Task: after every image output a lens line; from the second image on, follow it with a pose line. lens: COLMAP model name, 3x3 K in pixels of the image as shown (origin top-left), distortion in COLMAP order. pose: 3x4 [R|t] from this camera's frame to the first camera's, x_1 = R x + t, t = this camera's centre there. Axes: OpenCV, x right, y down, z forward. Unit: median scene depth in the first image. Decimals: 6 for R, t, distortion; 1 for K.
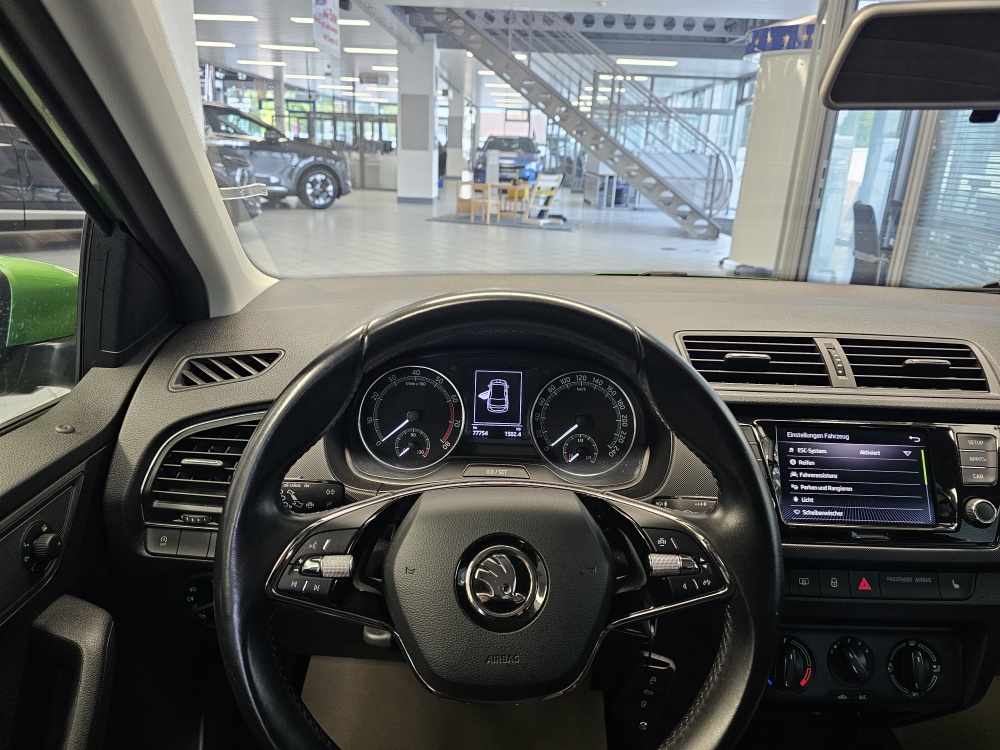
lens RADIAL K [[671.4, 0, 500.1], [0, 671.4, 367.5], [0, 0, 1]] dist [0.073915, -0.089751]
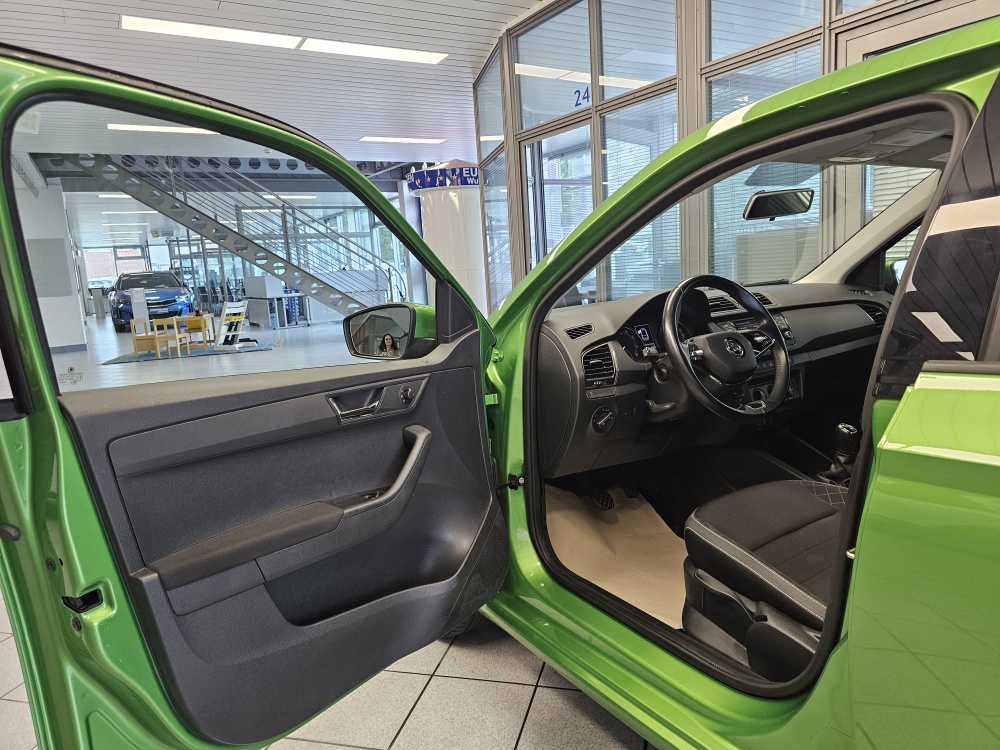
lens RADIAL K [[674.2, 0, 500.0], [0, 674.2, 375.0], [0, 0, 1]] dist [0.054741, -0.059183]
pose [[0.846835, -0.177451, 0.501380, -1.658193], [0.254711, 0.962874, -0.089424, 0.255953], [-0.466897, 0.203434, 0.860594, -0.799844]]
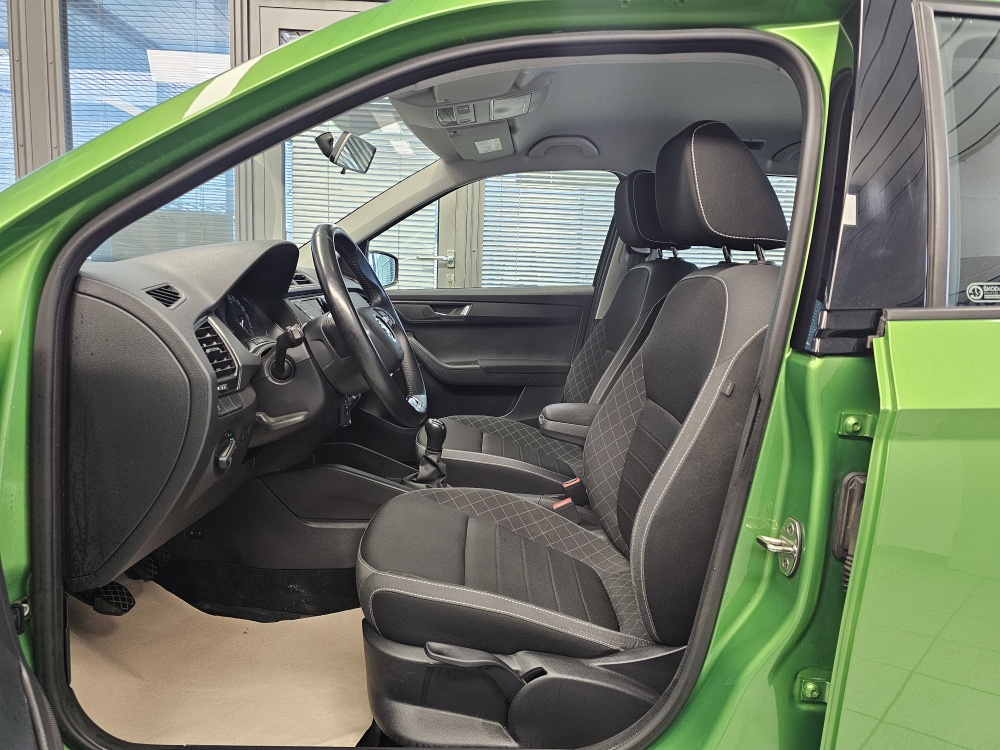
lens RADIAL K [[663.7, 0, 502.9], [0, 663.7, 382.4], [0, 0, 1]] dist [0.089142, -0.091314]
pose [[-0.012841, -0.199146, 0.979886, -1.506675], [0.271192, 0.942543, 0.195111, 0.072032], [-0.962440, 0.268242, 0.041903, 0.319785]]
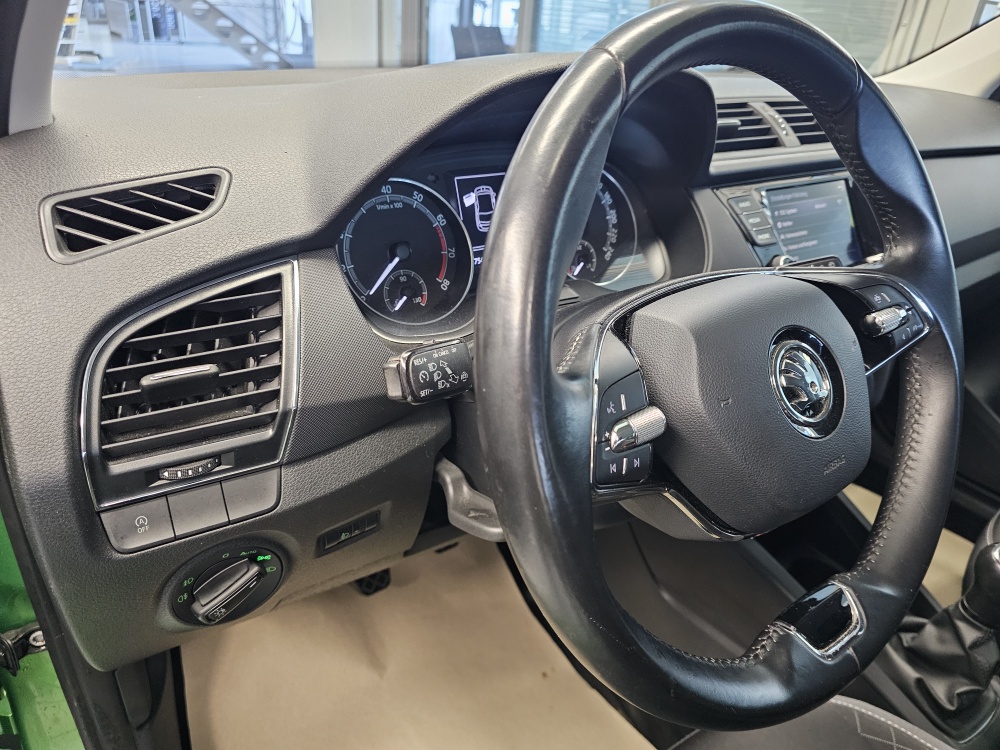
lens RADIAL K [[671.4, 0, 500.1], [0, 671.4, 367.5], [0, 0, 1]] dist [0.073915, -0.089751]
pose [[0.814538, -0.257338, 0.519908, -0.446861], [0.143545, 0.957762, 0.249171, 0.026349], [-0.562070, -0.128329, 0.817074, 0.333375]]
